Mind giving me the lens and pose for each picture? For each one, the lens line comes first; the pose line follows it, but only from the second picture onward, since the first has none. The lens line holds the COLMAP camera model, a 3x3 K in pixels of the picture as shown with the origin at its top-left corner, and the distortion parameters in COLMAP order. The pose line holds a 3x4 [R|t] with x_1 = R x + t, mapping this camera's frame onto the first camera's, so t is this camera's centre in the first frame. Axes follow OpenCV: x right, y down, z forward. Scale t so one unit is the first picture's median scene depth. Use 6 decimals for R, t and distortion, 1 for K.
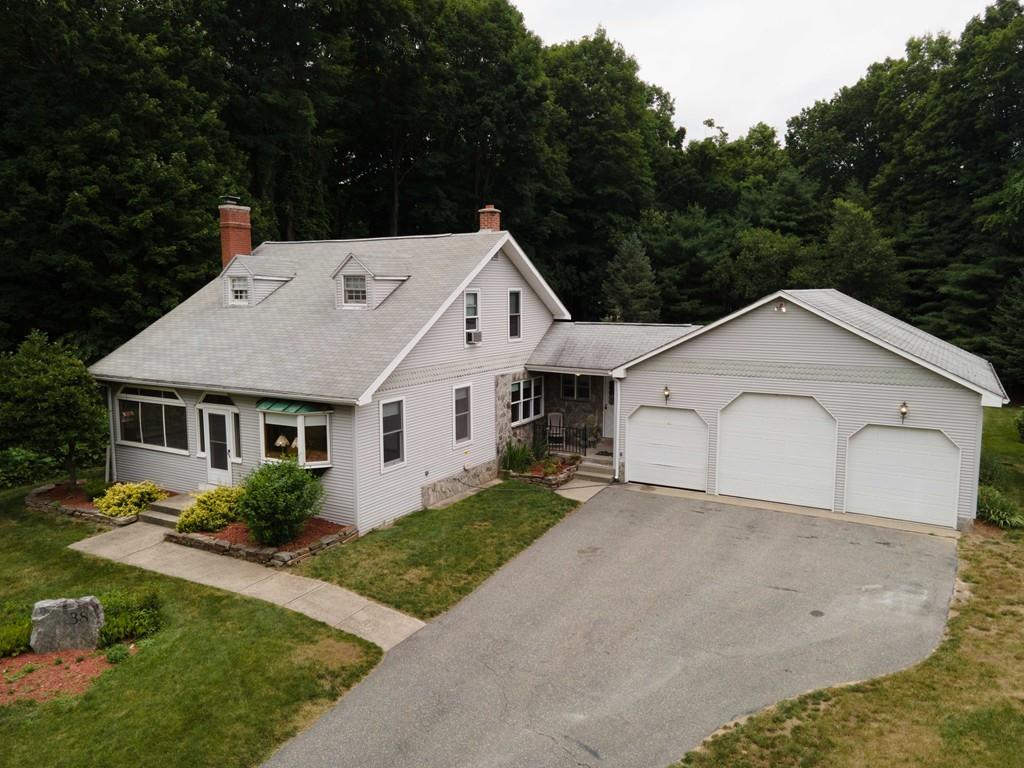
lens RADIAL K [[741.0, 0, 512.0], [0, 741.0, 384.0], [0, 0, 1]] dist [0.037786, 0.008171]
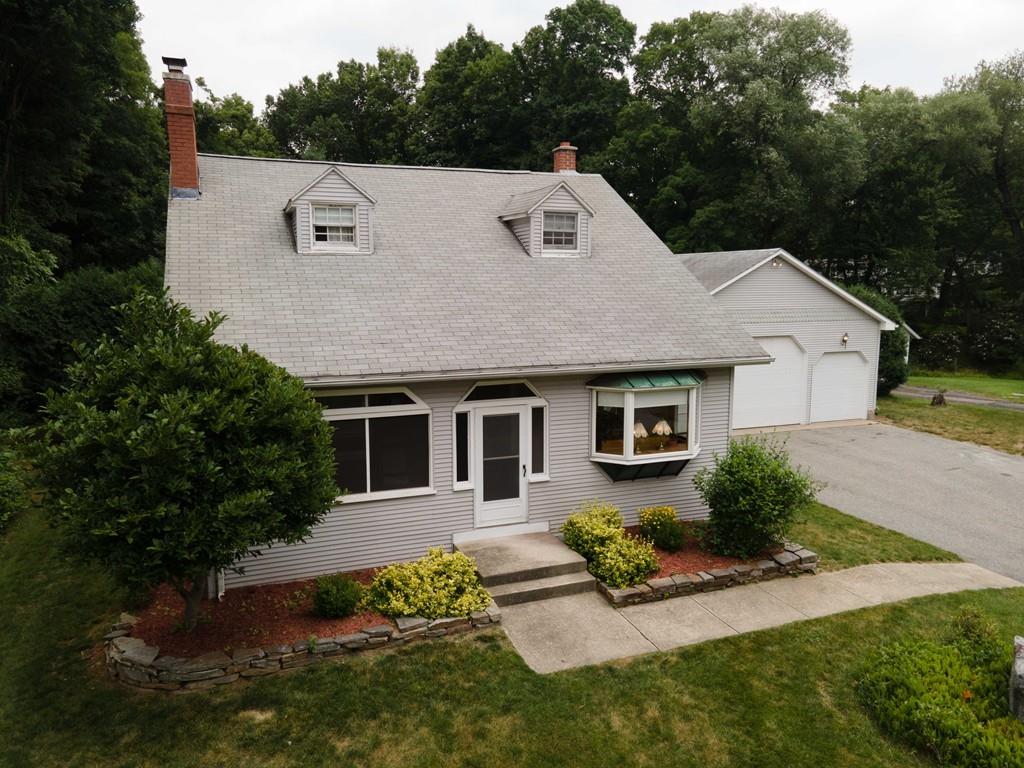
lens RADIAL K [[741.0, 0, 512.0], [0, 741.0, 384.0], [0, 0, 1]] dist [0.037786, 0.008171]
pose [[0.626852, -0.107353, 0.771707, -0.857588], [0.100337, 0.993338, 0.056682, -0.020134], [-0.772651, 0.041900, 0.633447, 0.576524]]
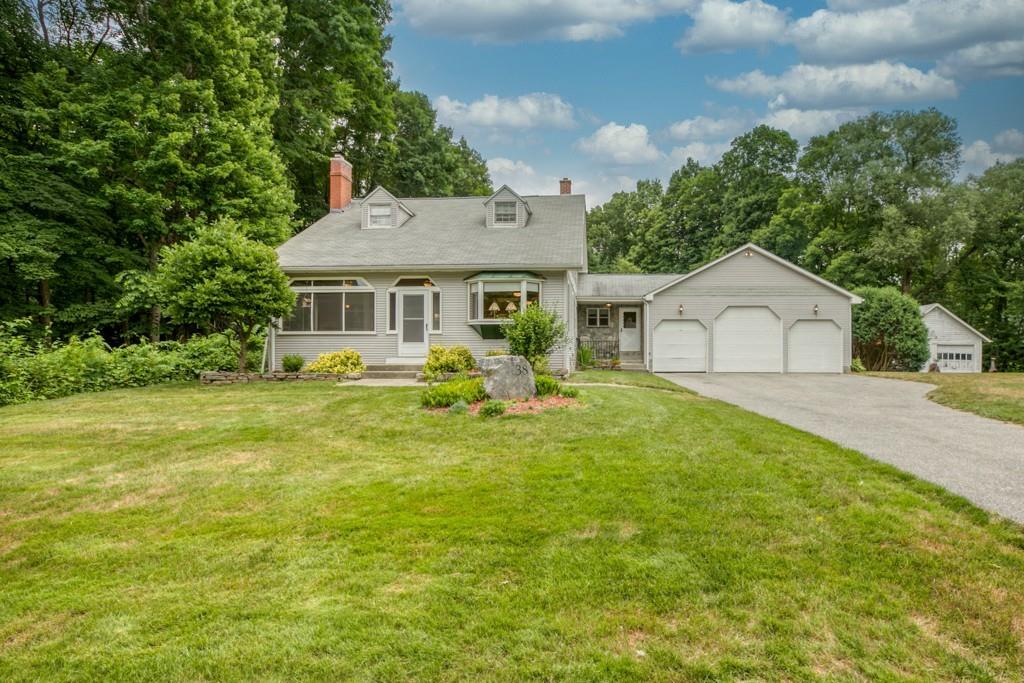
lens RADIAL K [[530.0, 0, 577.9], [0, 530.0, 356.1], [0, 0, 1]] dist [-0.035290, 0.000422]
pose [[0.884701, 0.000438, 0.466160, -0.543009], [0.057465, 0.992270, -0.109993, 0.238428], [-0.462604, 0.124099, 0.877836, 0.155841]]
